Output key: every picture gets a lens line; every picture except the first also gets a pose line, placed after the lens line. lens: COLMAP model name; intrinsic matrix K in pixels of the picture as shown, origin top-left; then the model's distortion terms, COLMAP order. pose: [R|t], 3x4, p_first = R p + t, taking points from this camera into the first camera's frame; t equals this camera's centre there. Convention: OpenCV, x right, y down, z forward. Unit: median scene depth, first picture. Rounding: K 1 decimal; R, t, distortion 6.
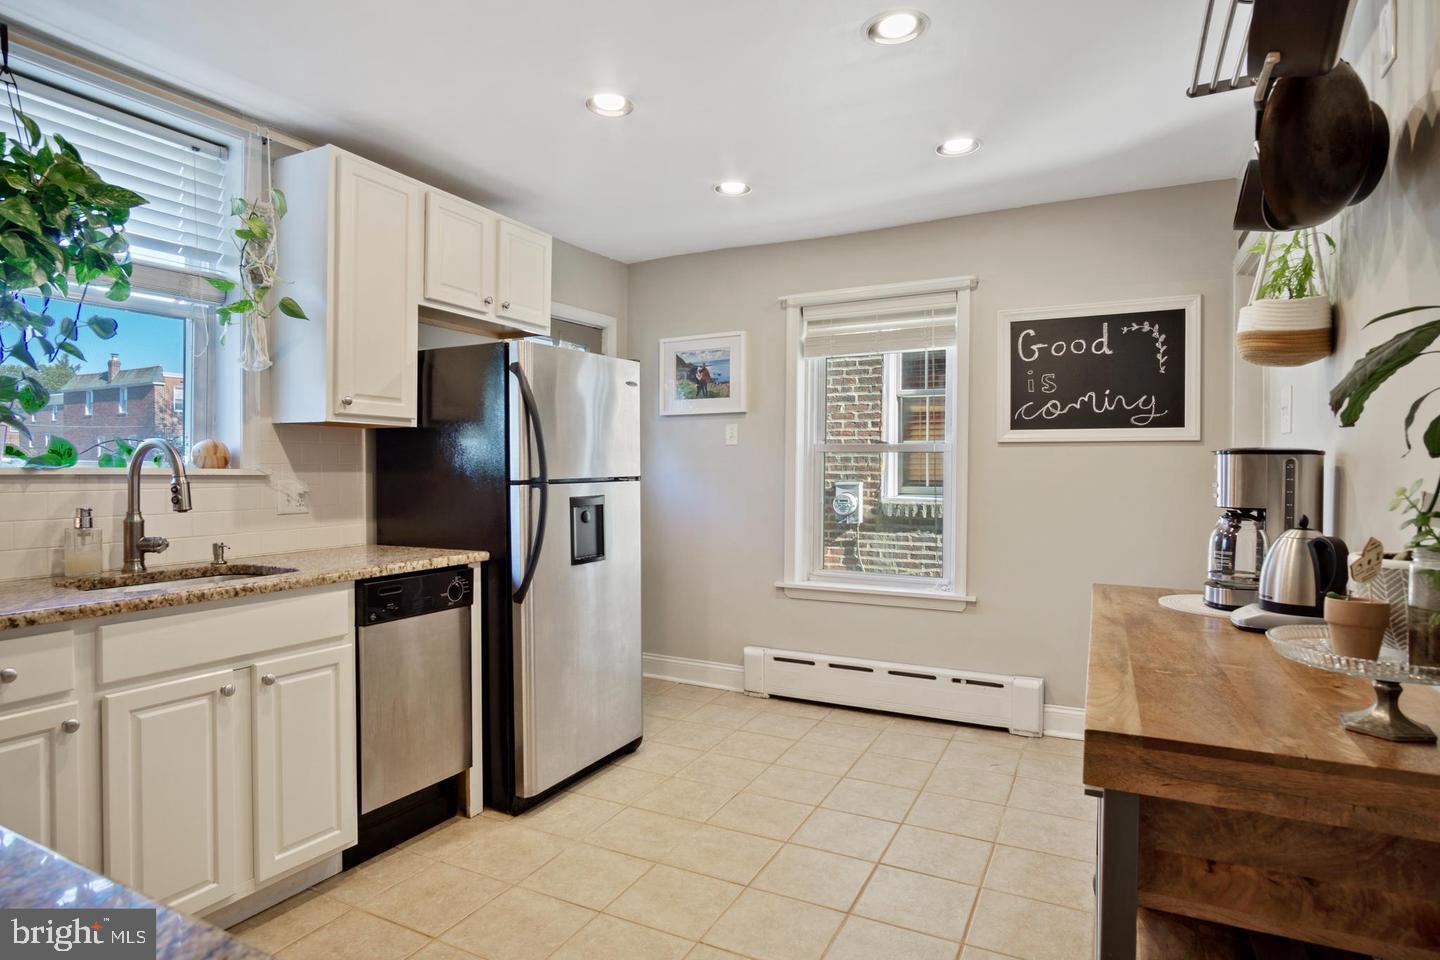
lens RADIAL K [[760.5, 0, 720.0], [0, 760.5, 480.0], [0, 0, 1]] dist [-0.017478, 0.000814]
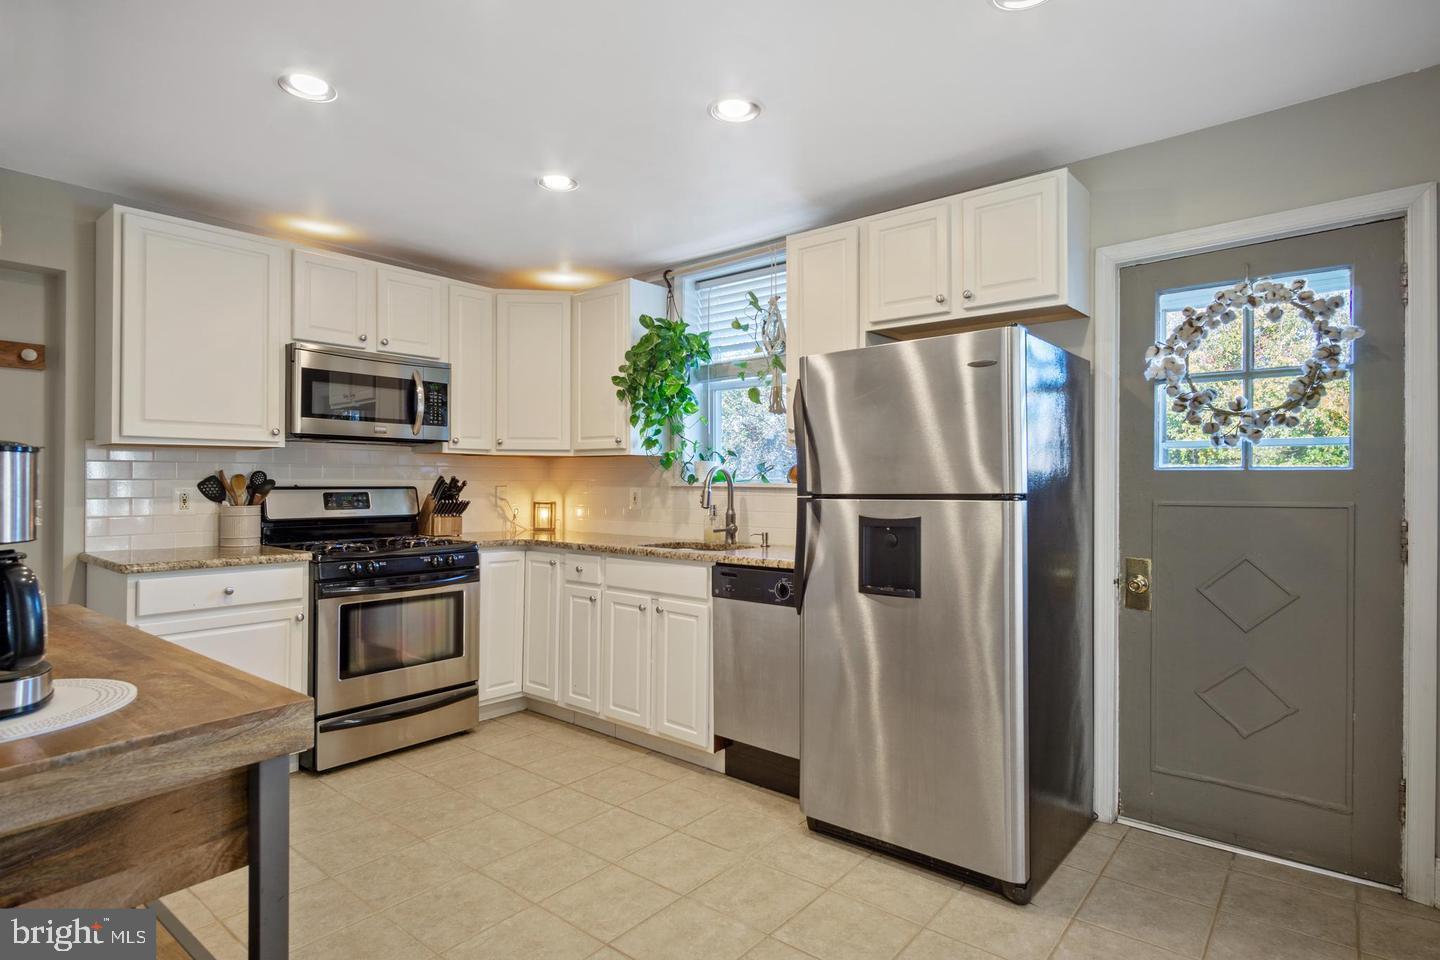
lens RADIAL K [[760.5, 0, 720.0], [0, 760.5, 480.0], [0, 0, 1]] dist [-0.017478, 0.000814]
pose [[-0.212446, -0.008398, -0.977137, 0.756600], [-0.018874, 0.999812, -0.004490, -0.012147], [0.976990, 0.017489, -0.212565, 1.114408]]
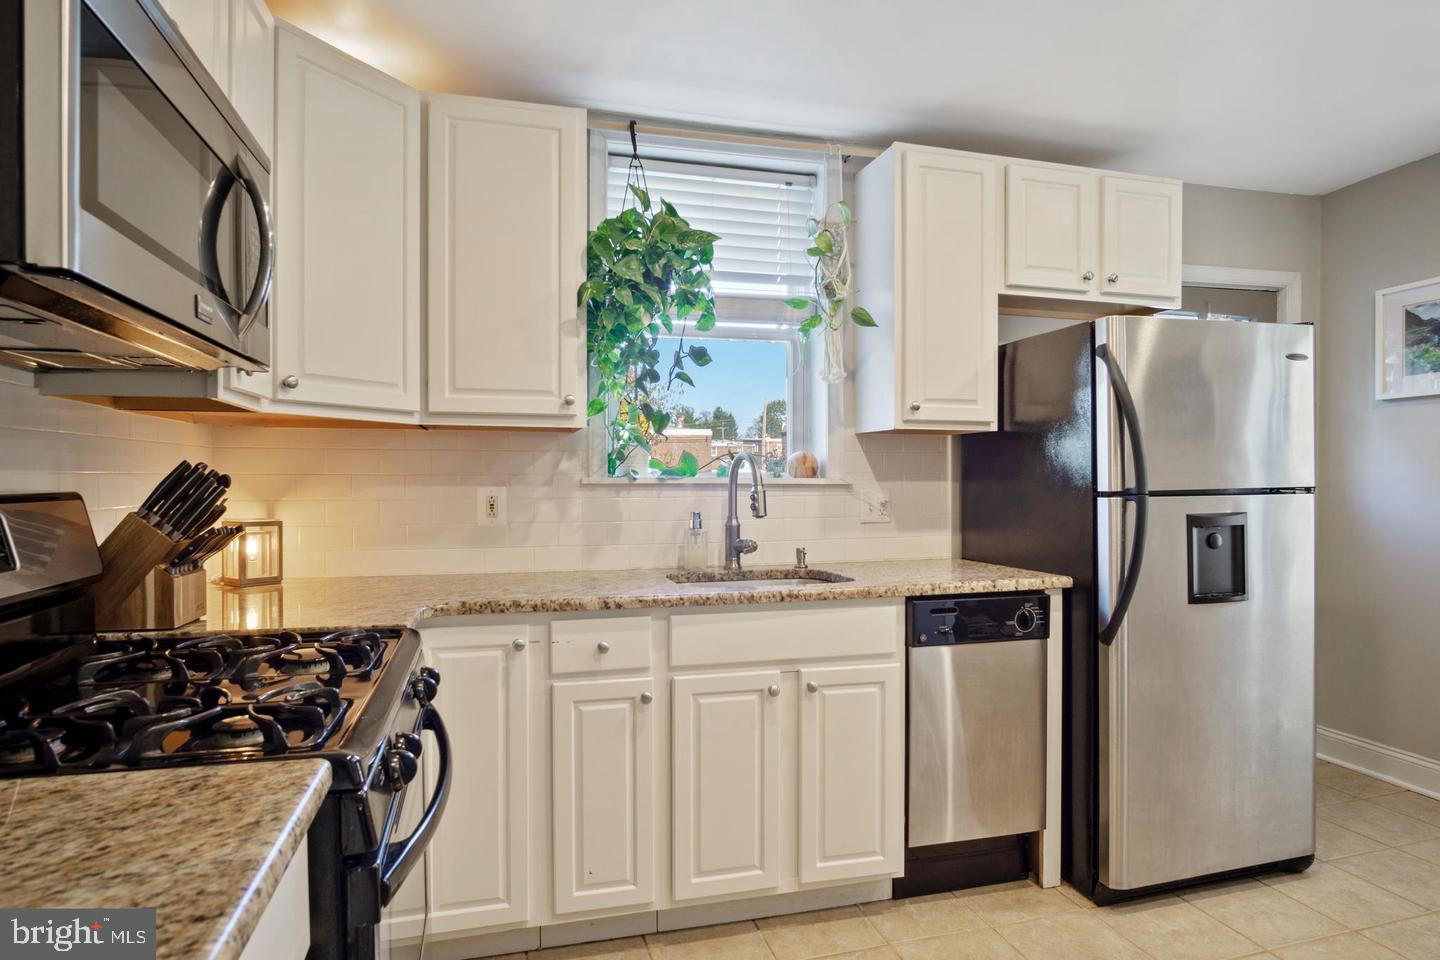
lens RADIAL K [[794.6, 0, 718.3], [0, 794.6, 487.6], [0, 0, 1]] dist [-0.036921, 0.013504]
pose [[0.681426, 0.004928, -0.731870, 0.067580], [-0.006873, 0.999976, 0.000334, -0.000981], [0.731854, 0.004802, 0.681444, 0.140518]]
